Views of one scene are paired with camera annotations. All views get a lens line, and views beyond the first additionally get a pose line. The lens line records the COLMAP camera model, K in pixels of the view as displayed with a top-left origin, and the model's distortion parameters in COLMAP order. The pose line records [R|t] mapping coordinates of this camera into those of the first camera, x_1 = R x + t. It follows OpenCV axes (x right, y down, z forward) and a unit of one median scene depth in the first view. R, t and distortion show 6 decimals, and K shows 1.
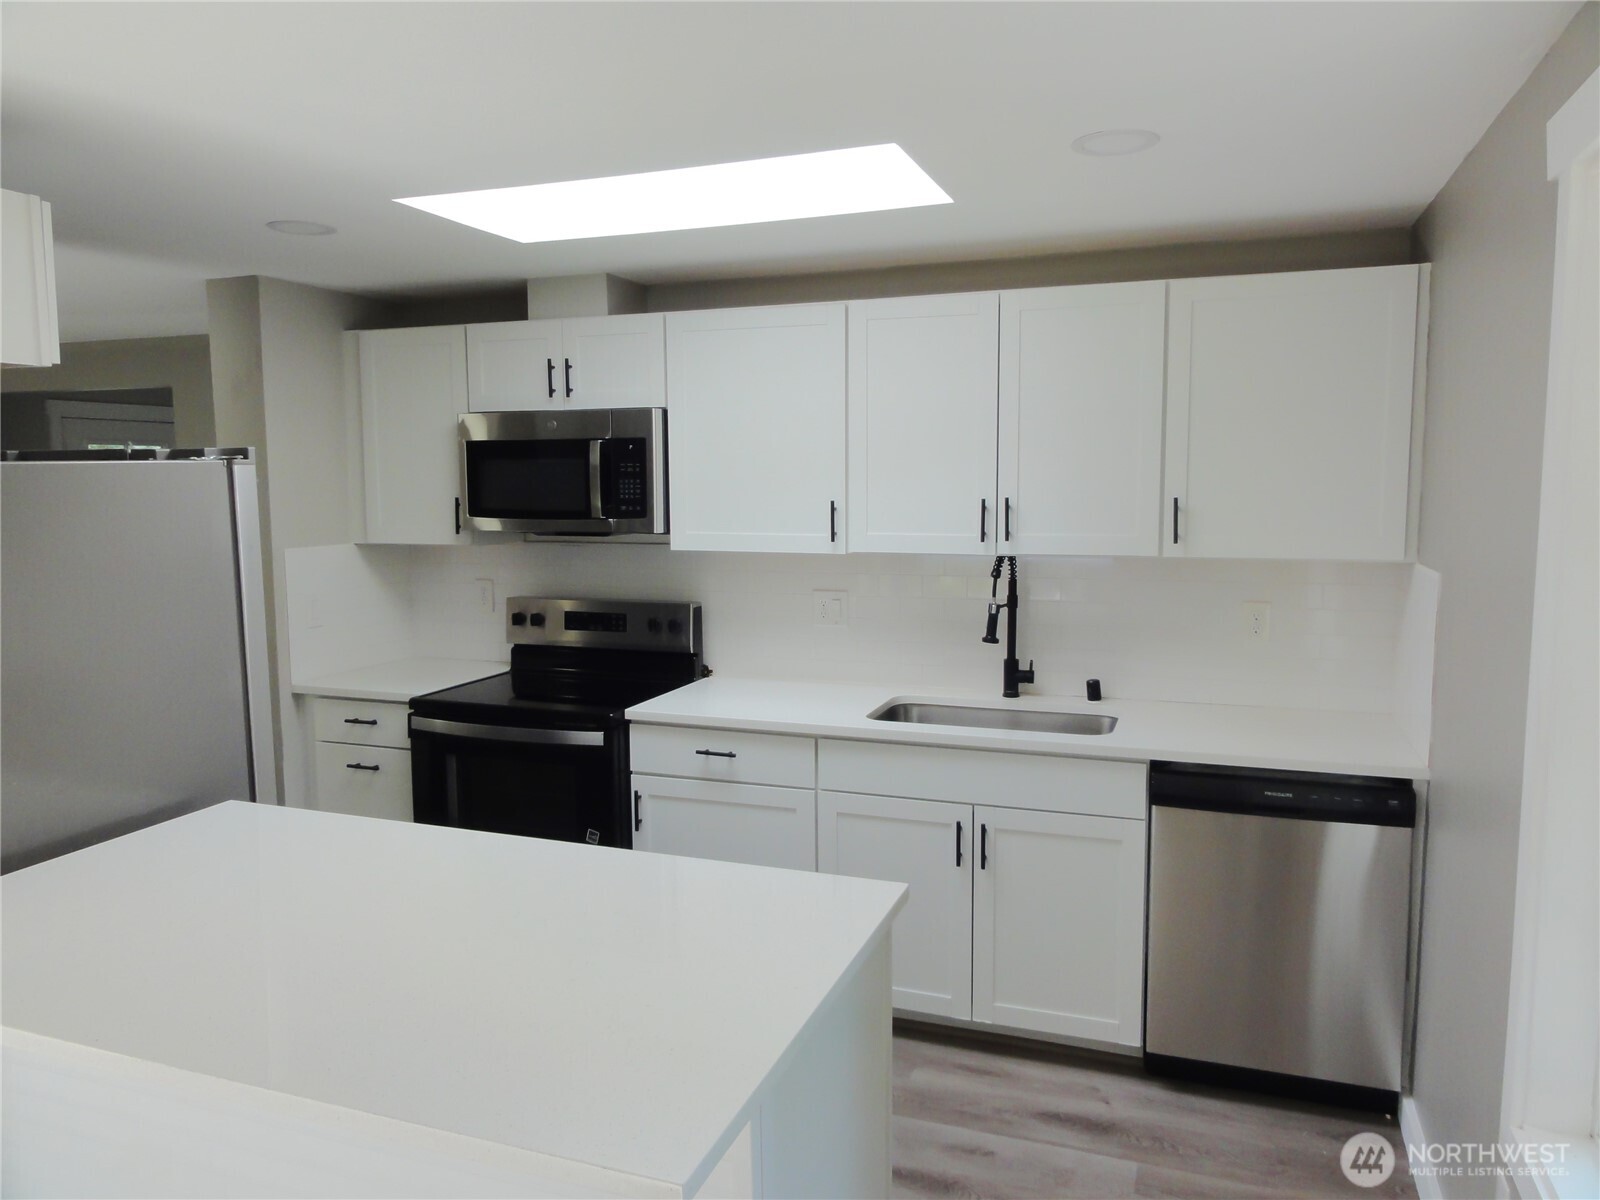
lens RADIAL K [[1120.9, 0, 800.0], [0, 1120.9, 600.0], [0, 0, 1]] dist [-0.002462, -0.000119]
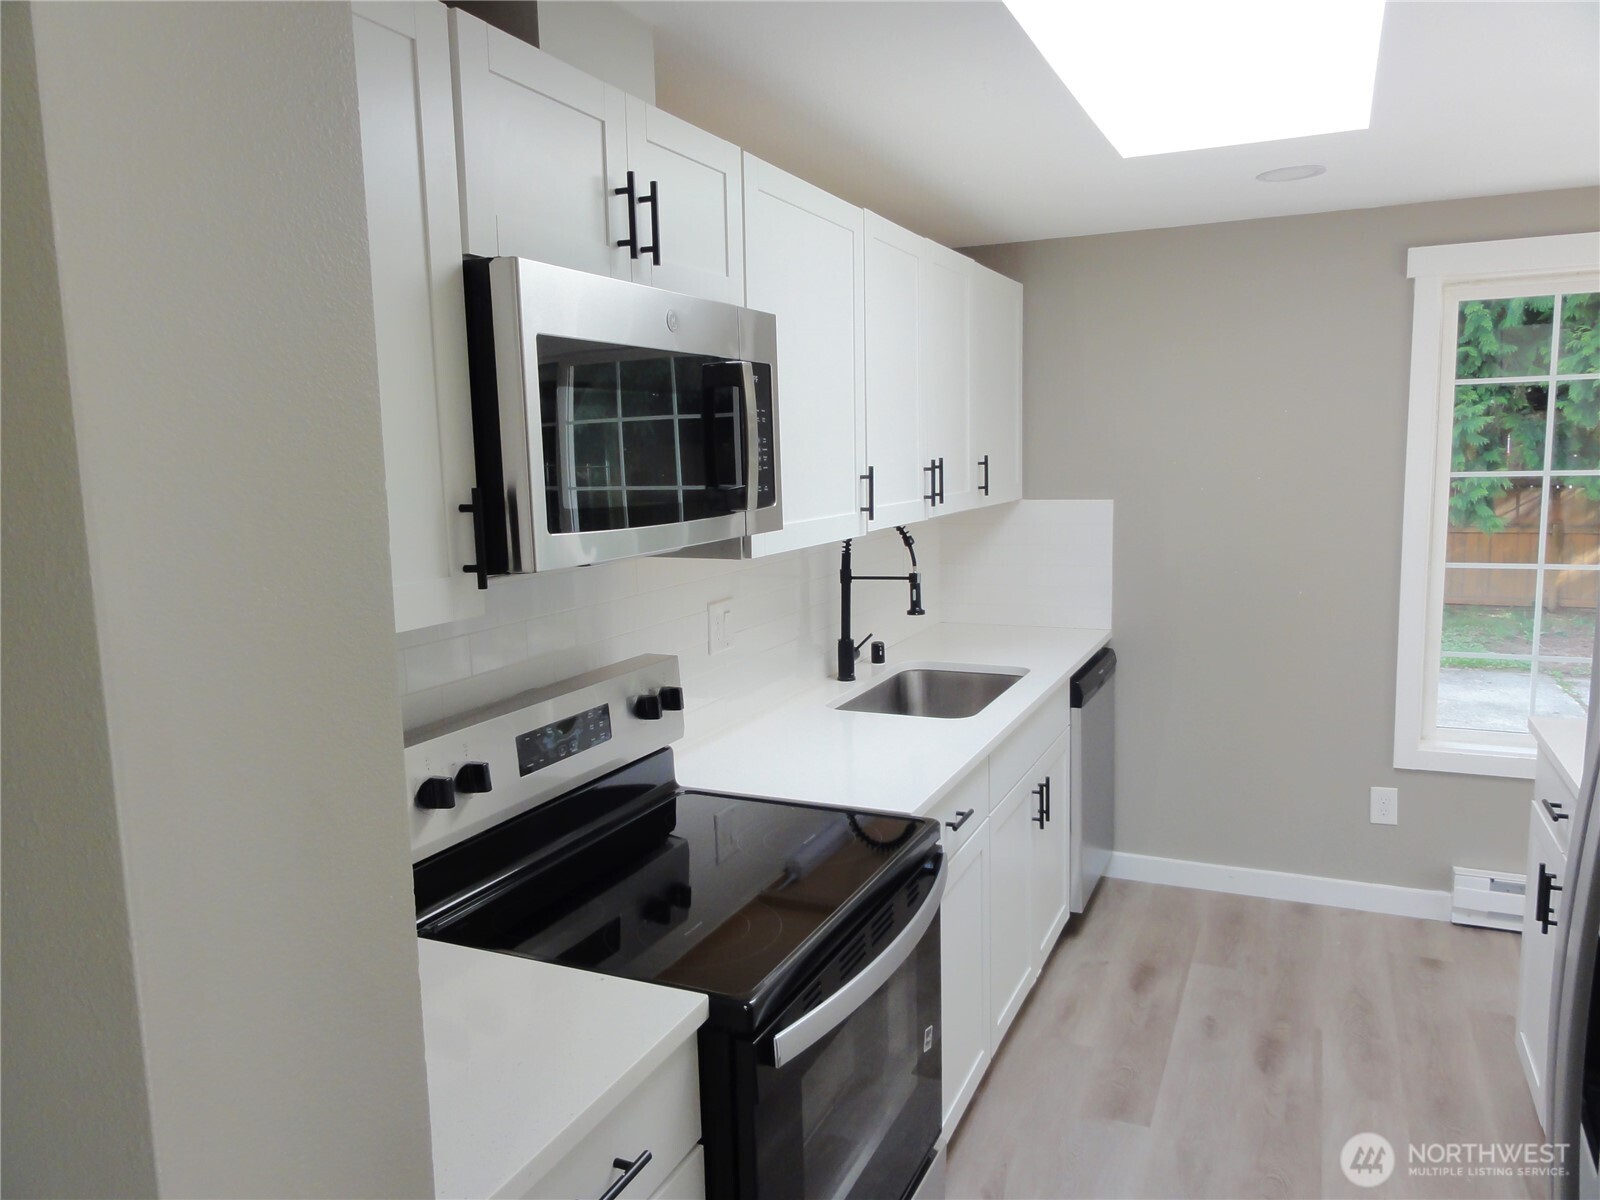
lens RADIAL K [[1120.9, 0, 800.0], [0, 1120.9, 600.0], [0, 0, 1]] dist [-0.002462, -0.000119]
pose [[0.069410, -0.121321, 0.990184, -0.880269], [0.142160, 0.983650, 0.110555, -0.106024], [-0.987407, 0.133091, 0.085522, 1.175913]]
